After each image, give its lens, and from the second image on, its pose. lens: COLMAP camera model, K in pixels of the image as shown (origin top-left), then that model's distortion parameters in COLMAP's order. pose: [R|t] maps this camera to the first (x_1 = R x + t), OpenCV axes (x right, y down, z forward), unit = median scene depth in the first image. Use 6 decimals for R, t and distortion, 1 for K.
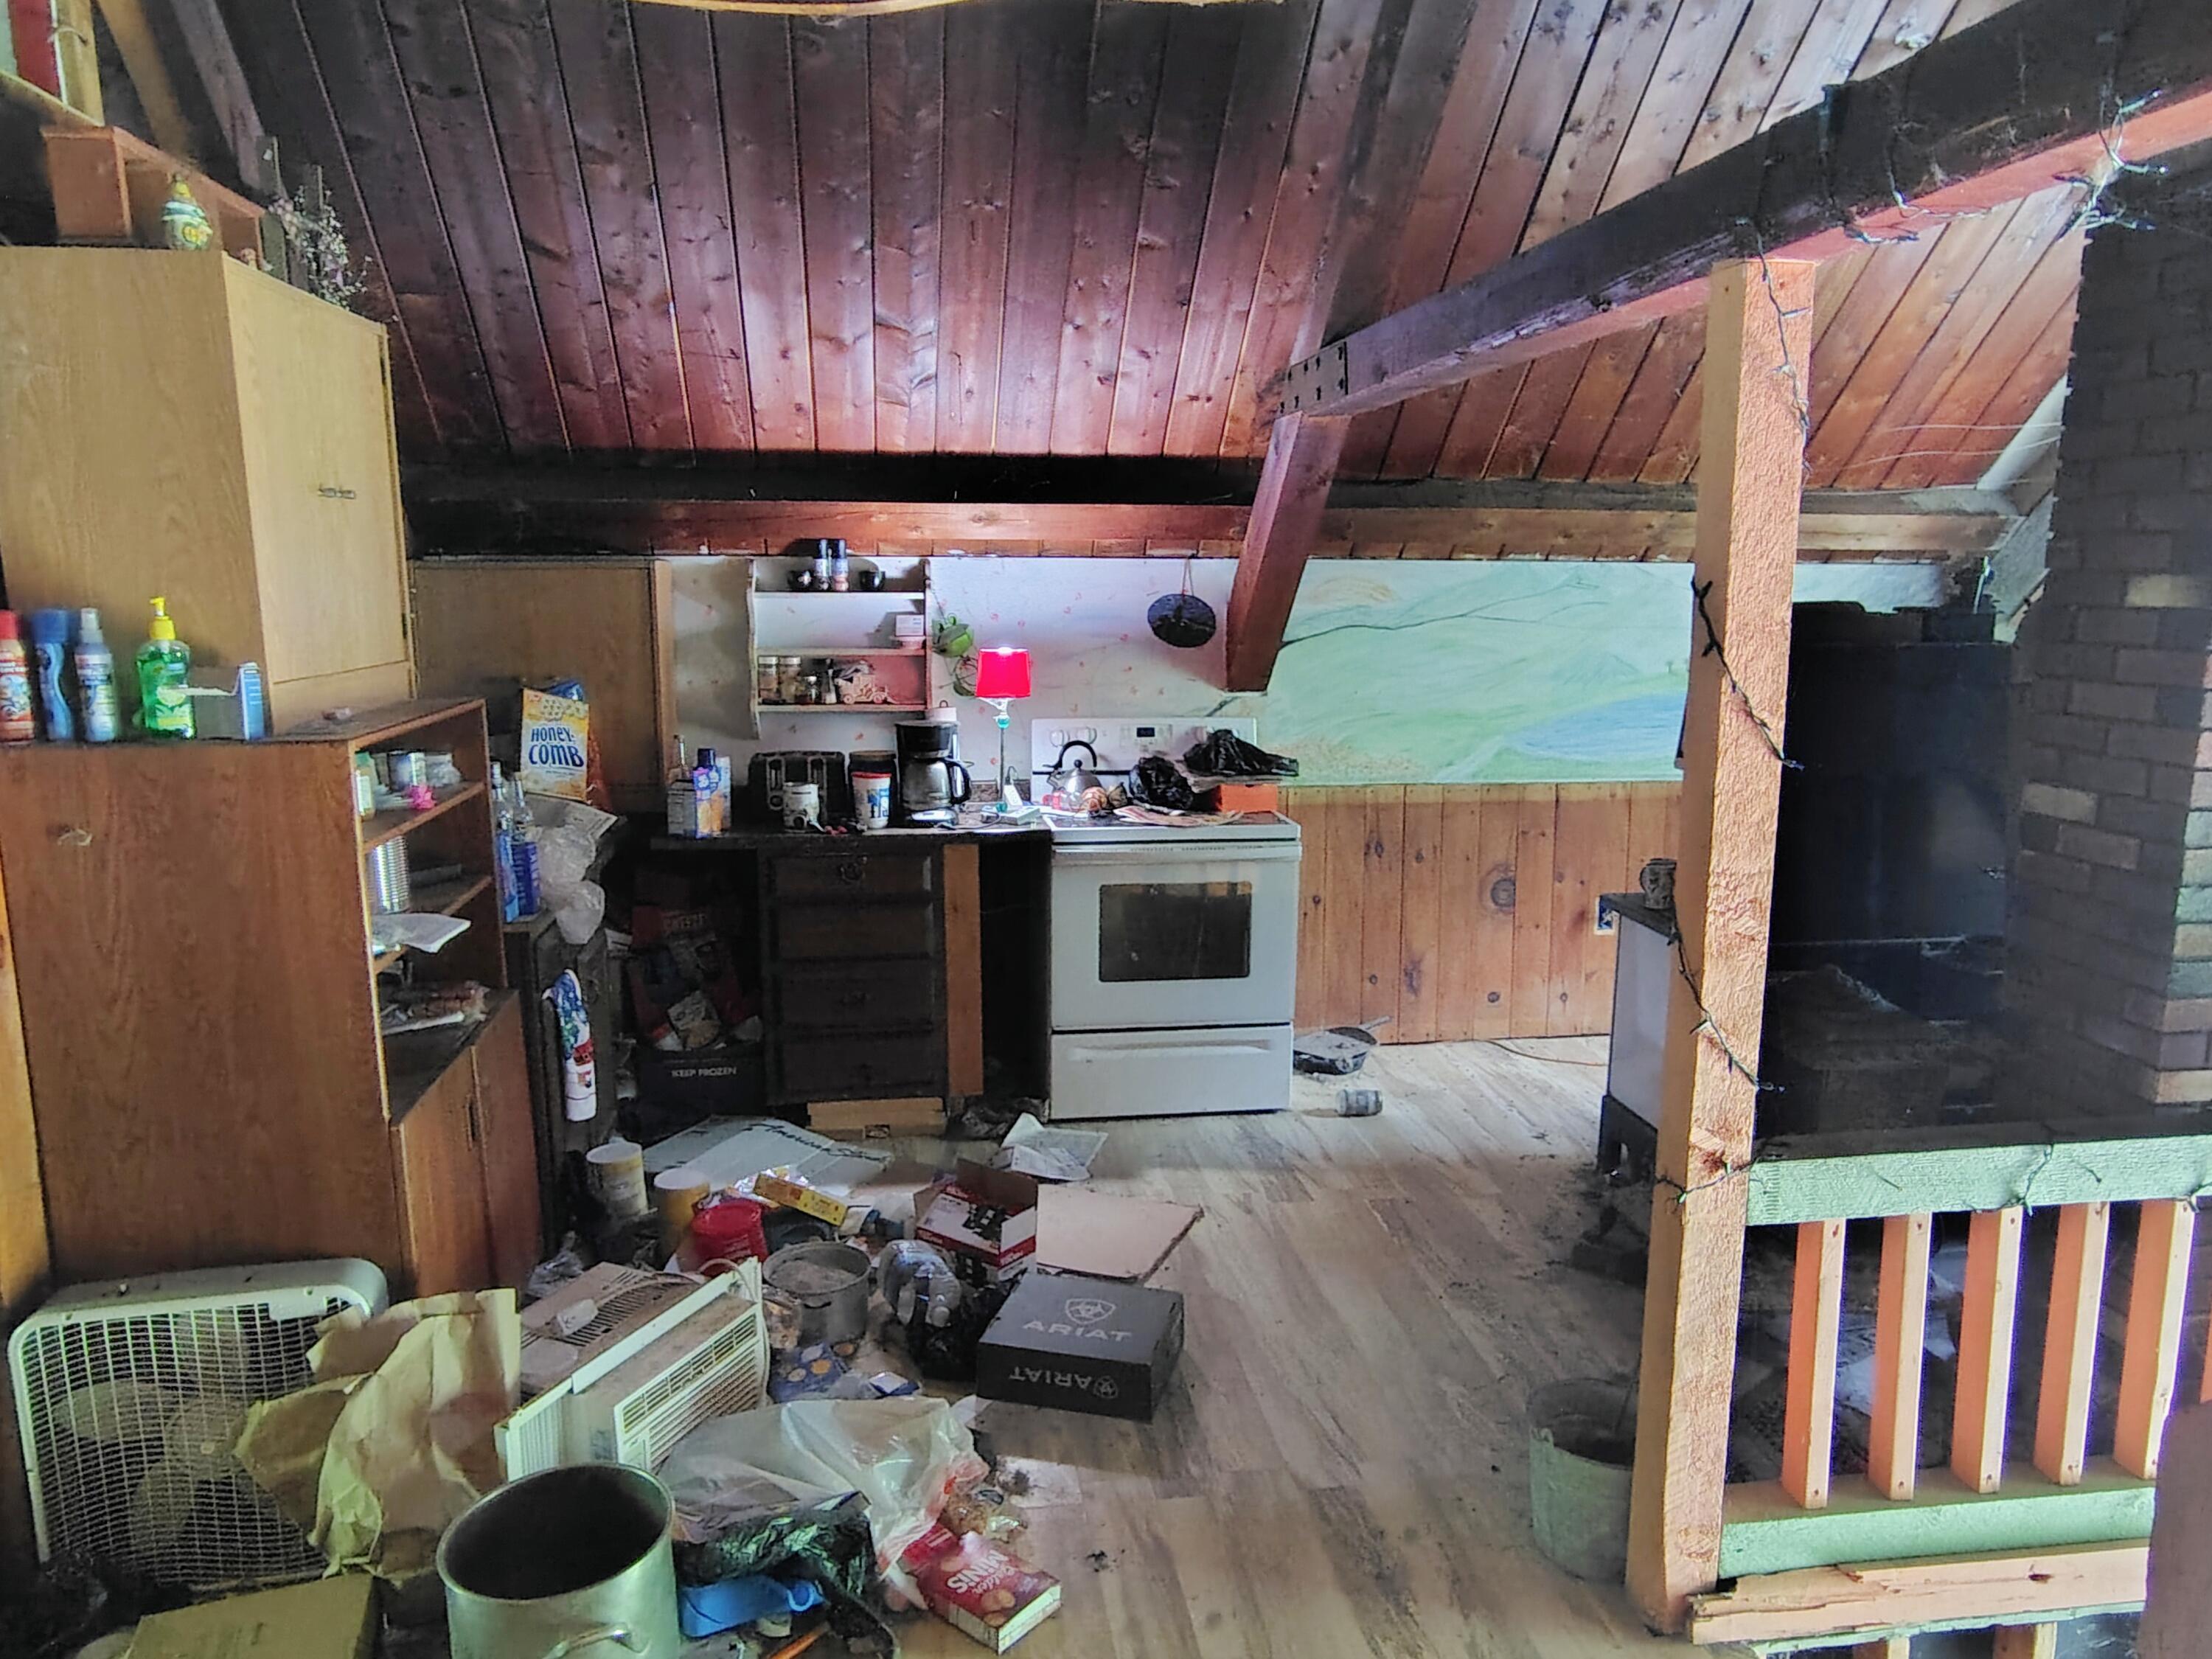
lens RADIAL K [[1496.5, 0, 1105.2], [0, 1496.5, 824.3], [0, 0, 1]] dist [-0.030807, 0.000965]
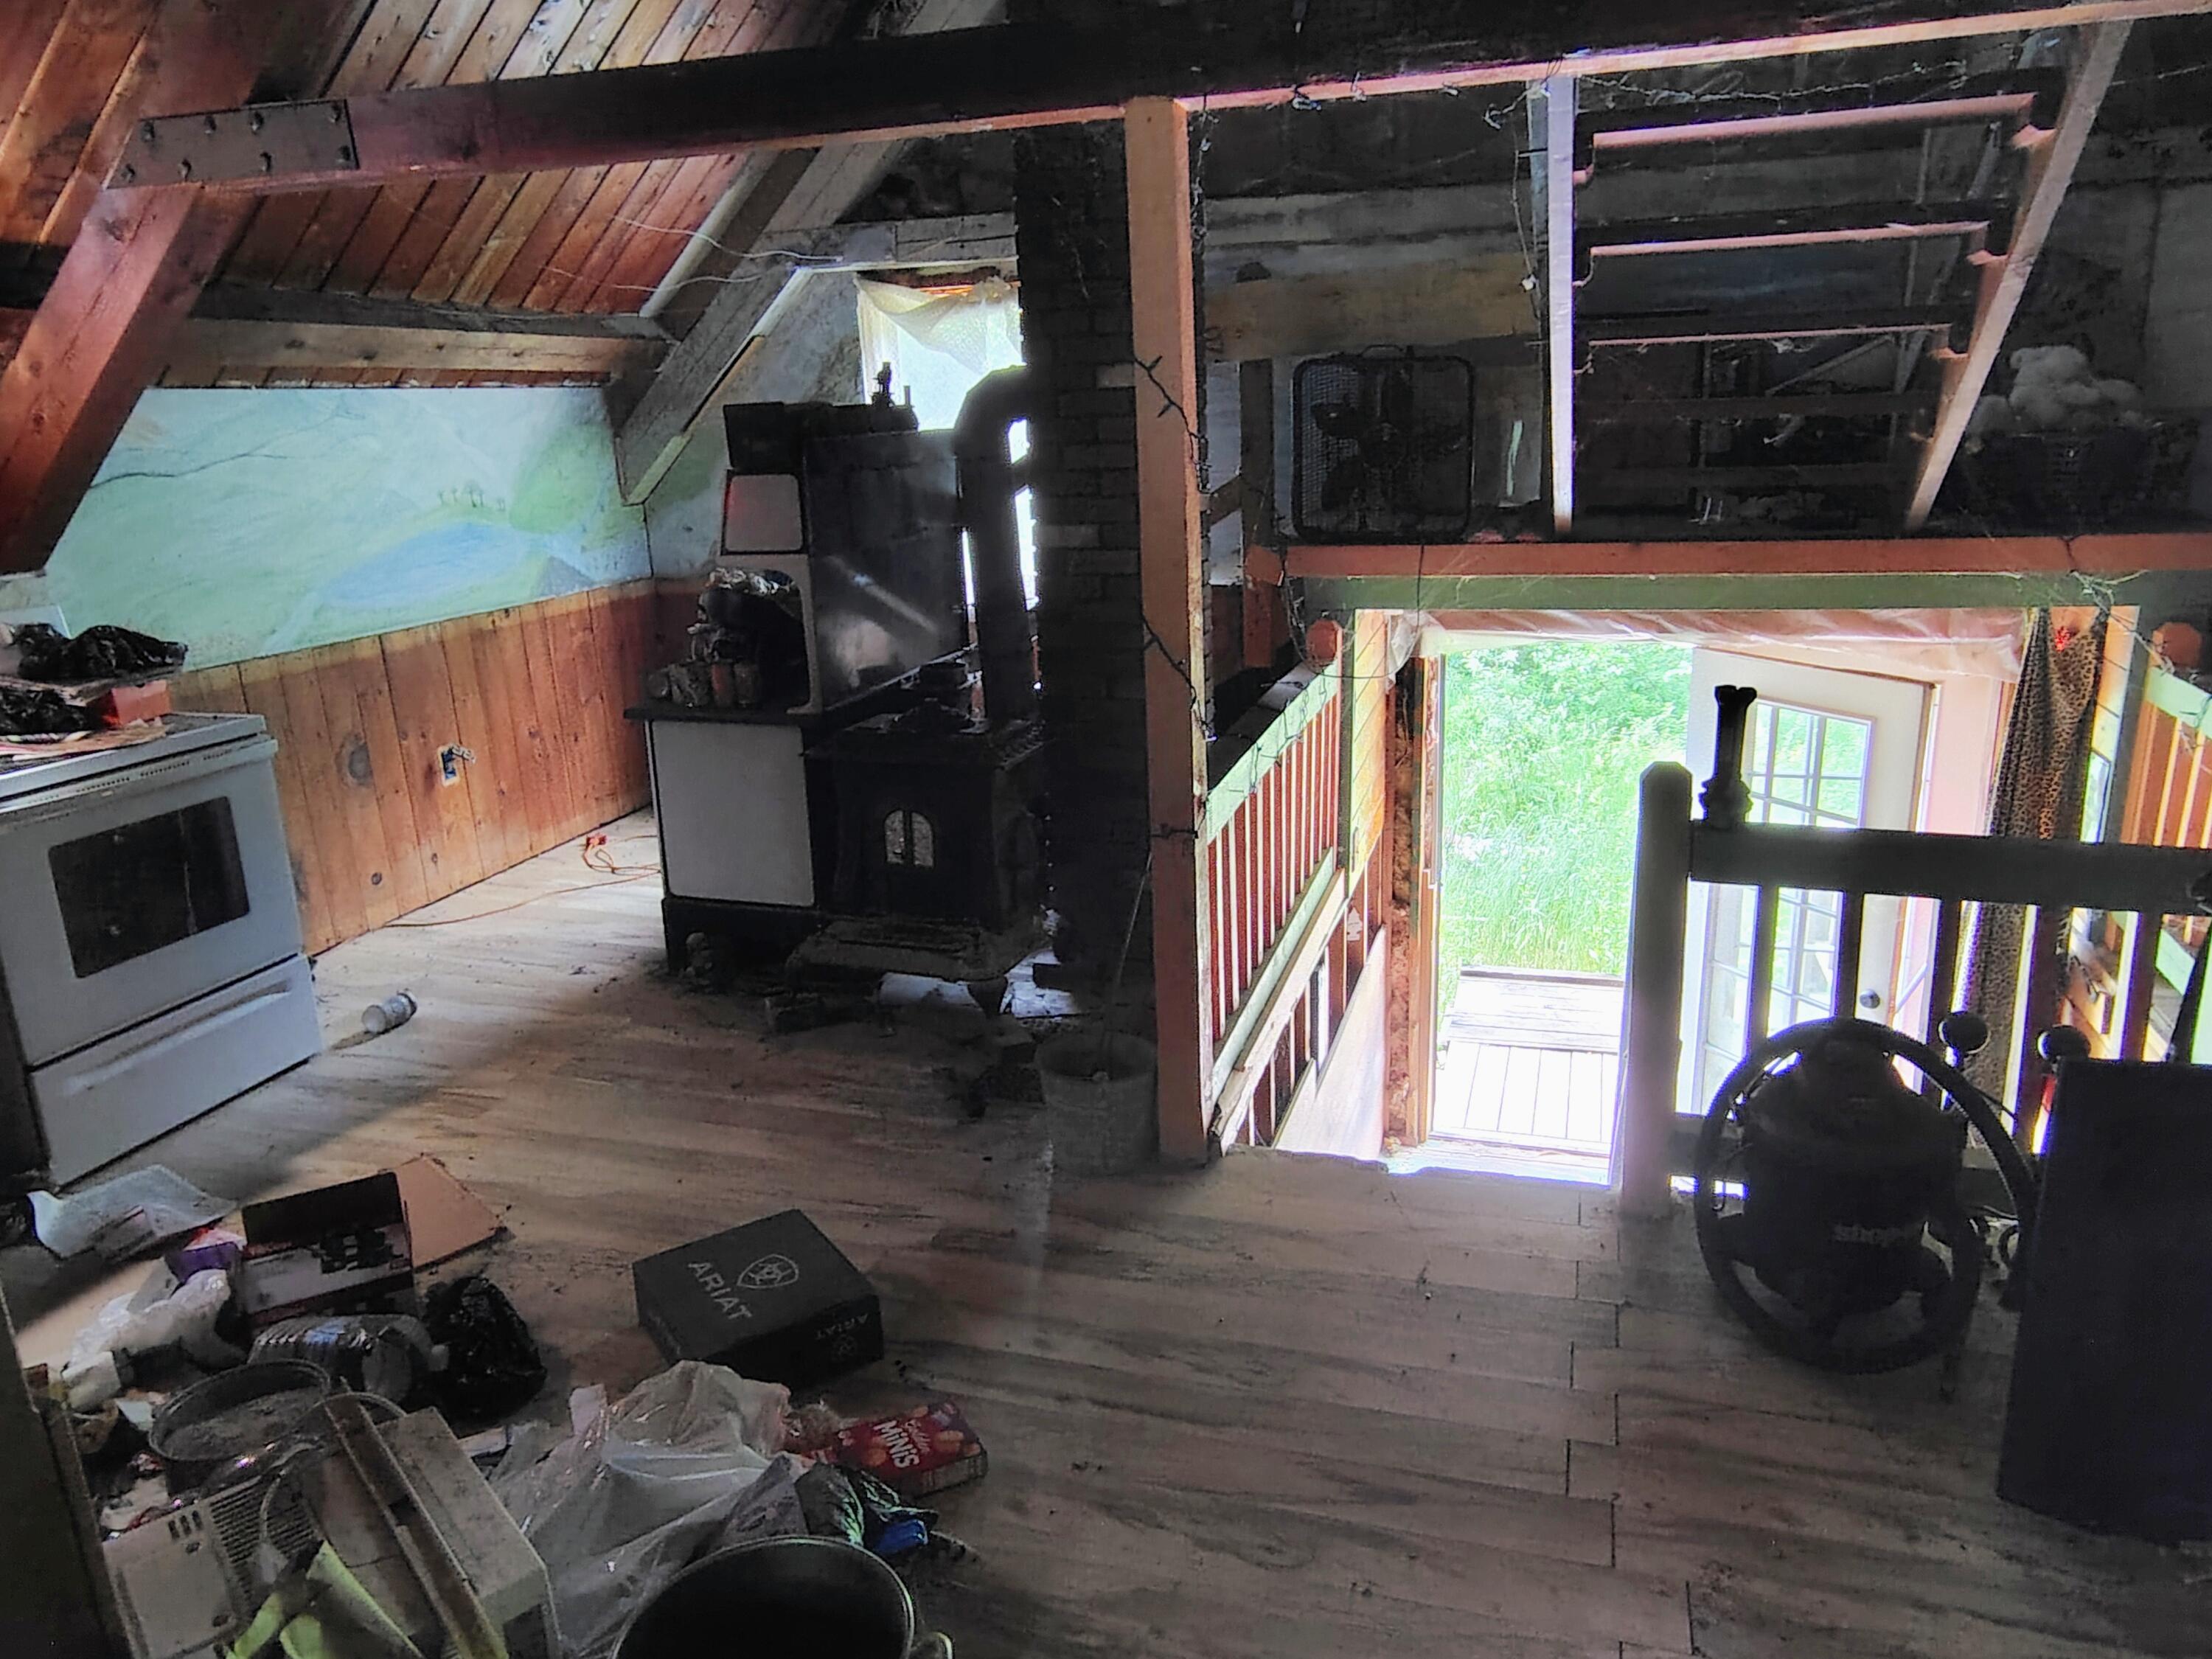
lens RADIAL K [[1496.5, 0, 1105.2], [0, 1496.5, 824.3], [0, 0, 1]] dist [-0.030807, 0.000965]
pose [[0.434314, -0.261914, 0.861842, -0.374331], [0.183713, 0.962438, 0.199906, -0.018293], [-0.881828, 0.071509, 0.466118, 0.214021]]
